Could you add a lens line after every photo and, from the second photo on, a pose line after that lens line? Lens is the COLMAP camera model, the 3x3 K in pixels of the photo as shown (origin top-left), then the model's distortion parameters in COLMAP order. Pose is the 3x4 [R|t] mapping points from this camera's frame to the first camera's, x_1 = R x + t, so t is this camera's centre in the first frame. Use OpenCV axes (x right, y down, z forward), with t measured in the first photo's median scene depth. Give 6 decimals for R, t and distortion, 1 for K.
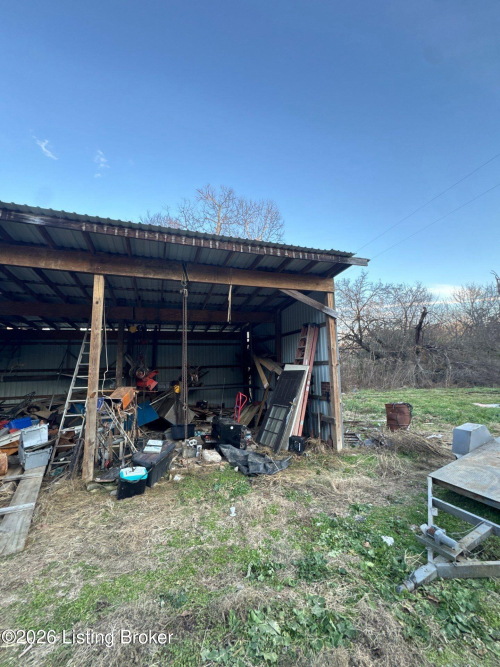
lens RADIAL K [[263.8, 0, 250.0], [0, 263.8, 333.5], [0, 0, 1]] dist [-0.002895, -0.000099]
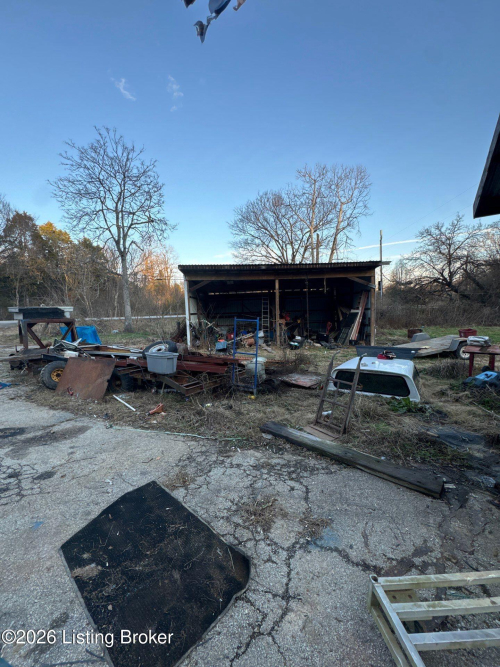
lens RADIAL K [[263.8, 0, 250.0], [0, 263.8, 333.5], [0, 0, 1]] dist [-0.002895, -0.000099]
pose [[0.942485, 0.019249, -0.333694, 0.088899], [0.054058, 0.976419, 0.209006, -0.208325], [0.329848, -0.215024, 0.919220, -1.439951]]
